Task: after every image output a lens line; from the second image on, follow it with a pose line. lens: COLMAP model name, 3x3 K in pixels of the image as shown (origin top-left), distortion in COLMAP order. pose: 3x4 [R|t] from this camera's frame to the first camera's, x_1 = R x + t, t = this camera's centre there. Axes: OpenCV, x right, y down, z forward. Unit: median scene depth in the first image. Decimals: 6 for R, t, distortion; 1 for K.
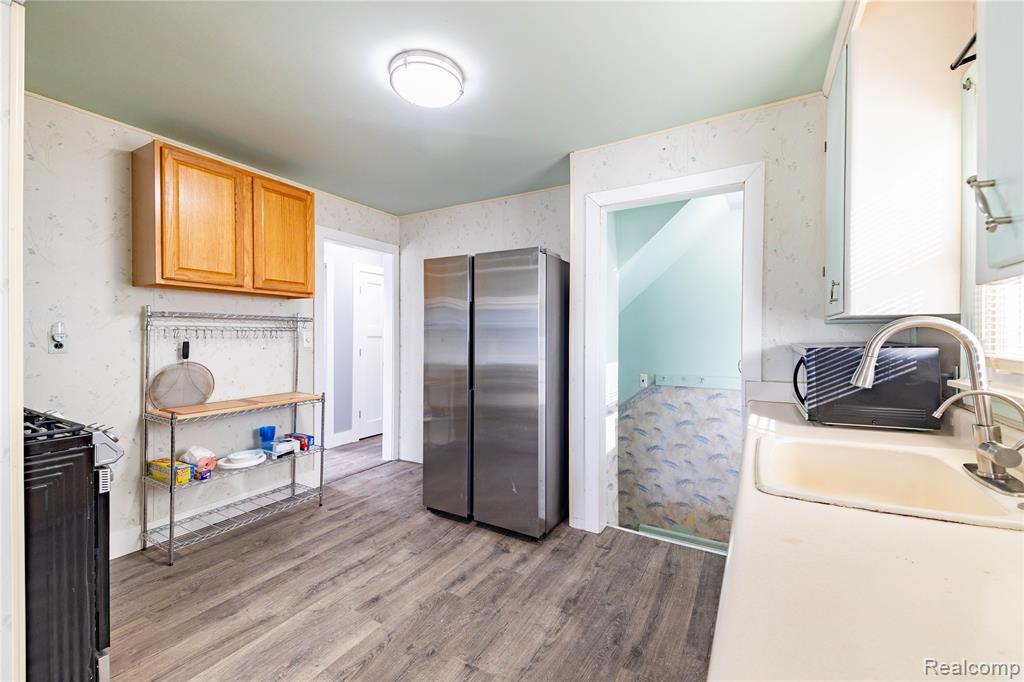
lens RADIAL K [[416.0, 0, 512.9], [0, 416.0, 337.9], [0, 0, 1]] dist [0.059551, -0.022131]
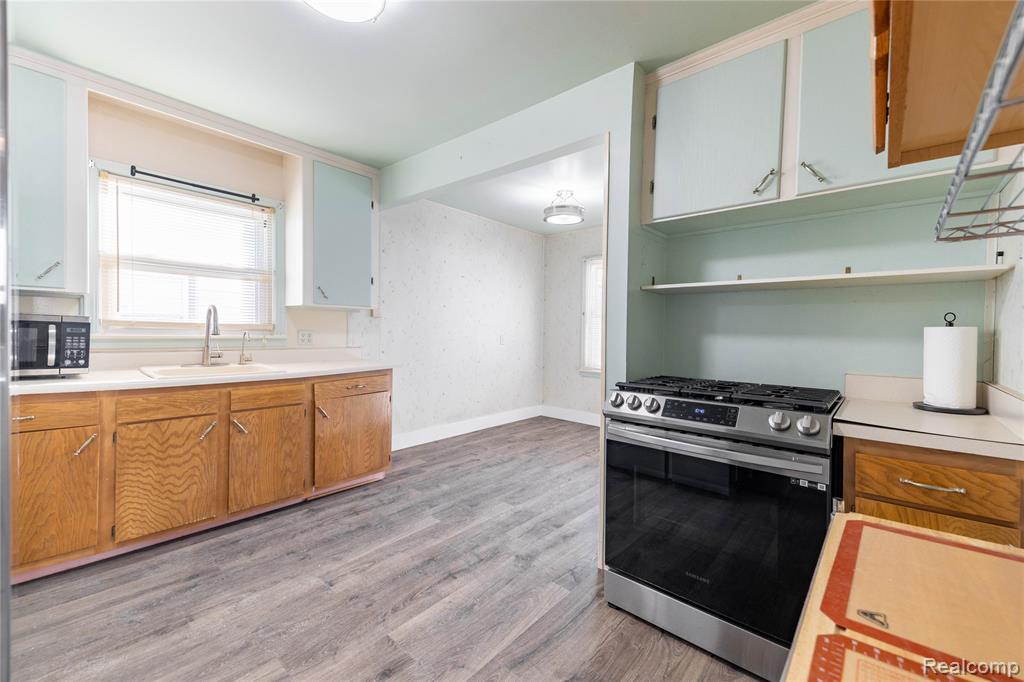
lens RADIAL K [[416.0, 0, 512.9], [0, 416.0, 337.9], [0, 0, 1]] dist [0.059551, -0.022131]
pose [[-0.981750, -0.021731, 0.188932, -0.744265], [-0.018021, 0.999610, 0.021334, 0.033182], [-0.189322, 0.017540, -0.981758, 1.879158]]
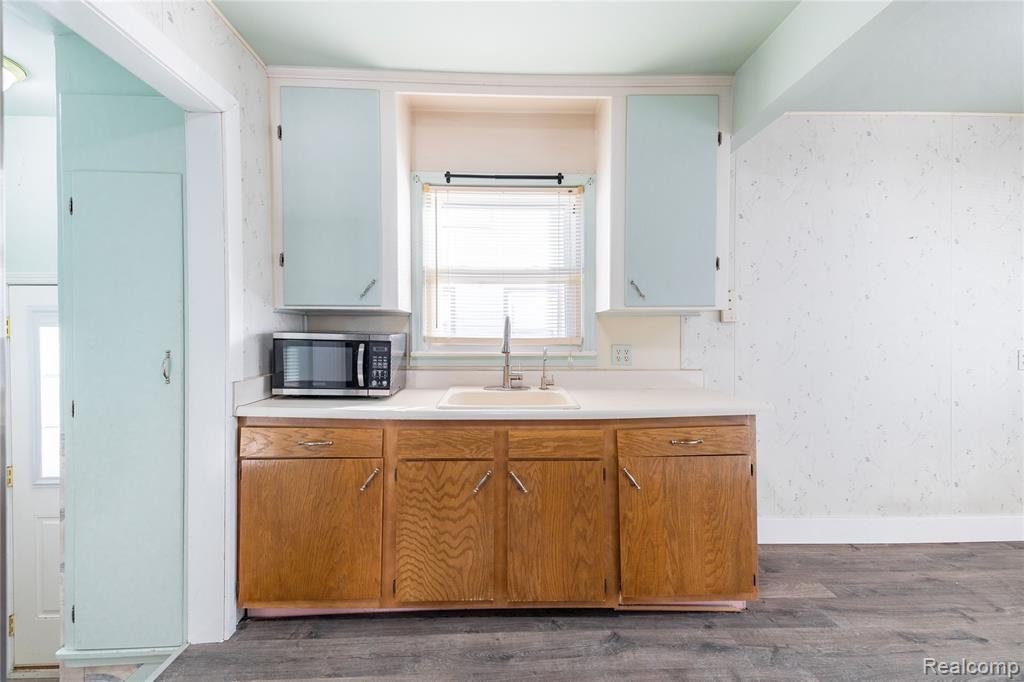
lens RADIAL K [[416.0, 0, 512.9], [0, 416.0, 337.9], [0, 0, 1]] dist [0.059551, -0.022131]
pose [[-0.530699, -0.006542, 0.847535, -0.447333], [0.002524, 0.999954, 0.009299, 0.020898], [-0.847556, 0.007074, -0.530658, 1.239581]]
